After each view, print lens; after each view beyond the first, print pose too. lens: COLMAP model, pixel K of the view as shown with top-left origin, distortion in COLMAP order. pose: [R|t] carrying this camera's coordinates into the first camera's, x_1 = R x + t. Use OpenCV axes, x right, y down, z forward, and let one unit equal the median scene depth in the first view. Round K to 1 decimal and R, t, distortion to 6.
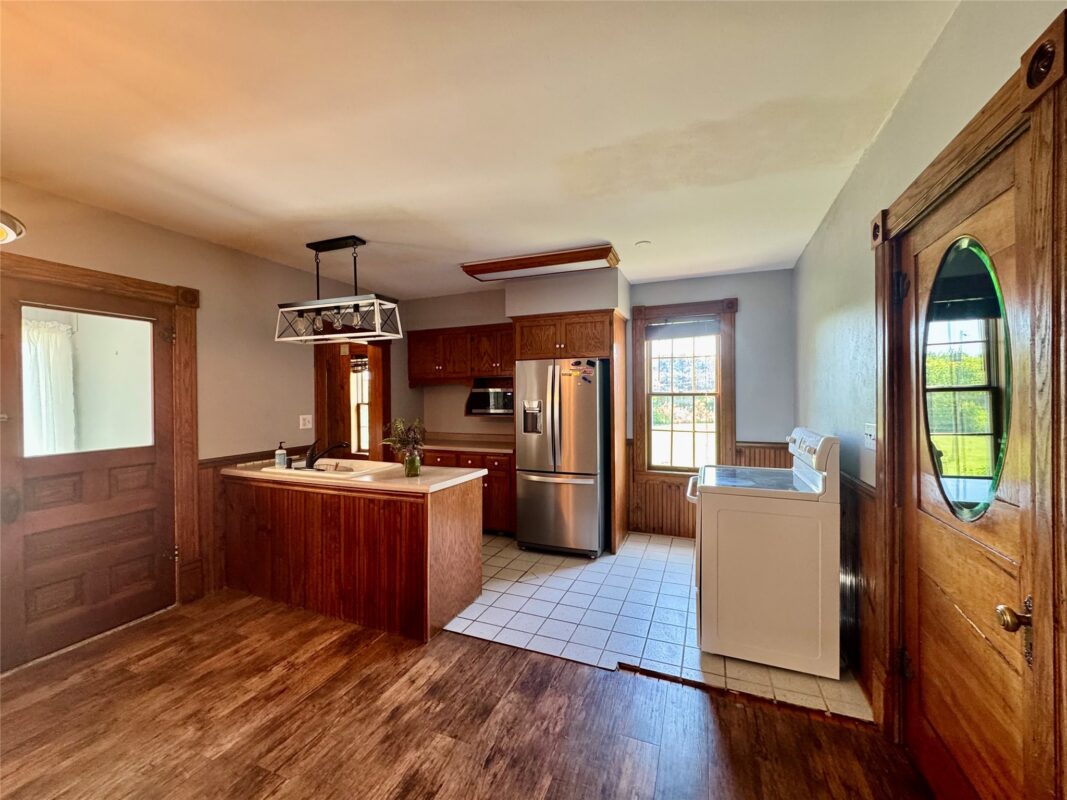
lens RADIAL K [[427.8, 0, 535.9], [0, 427.8, 400.3], [0, 0, 1]] dist [0.000100, 0.000531]
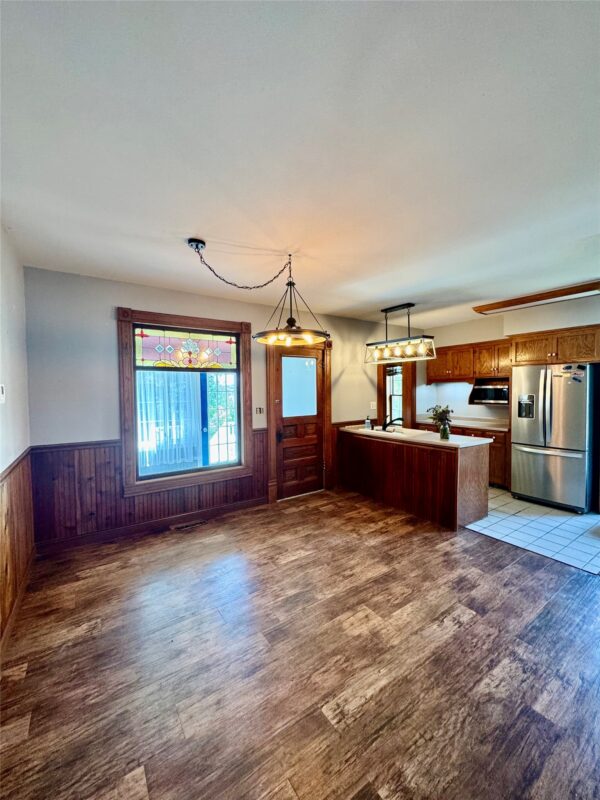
lens RADIAL K [[320.8, 0, 300.0], [0, 320.8, 400.3], [0, 0, 1]] dist [0.000100, 0.000531]
pose [[0.830614, 0.016990, -0.556590, -0.057555], [0.000063, 0.999532, 0.030604, -0.020871], [0.556849, -0.025455, 0.830224, -0.448170]]
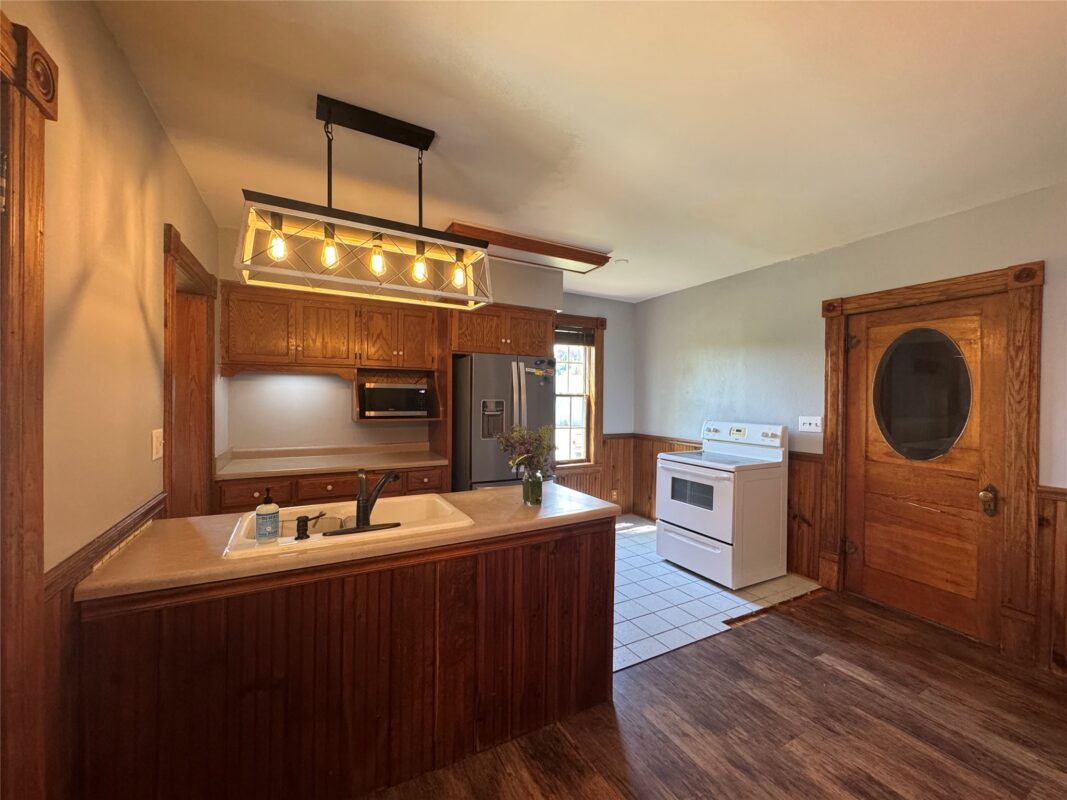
lens RADIAL K [[427.8, 0, 532.2], [0, 427.8, 400.2], [0, 0, 1]] dist [0.000100, 0.000531]
pose [[0.633585, 0.004229, 0.773661, -0.942761], [-0.009536, 0.999952, 0.002343, -0.003895], [-0.773614, -0.008862, 0.633595, 0.581816]]
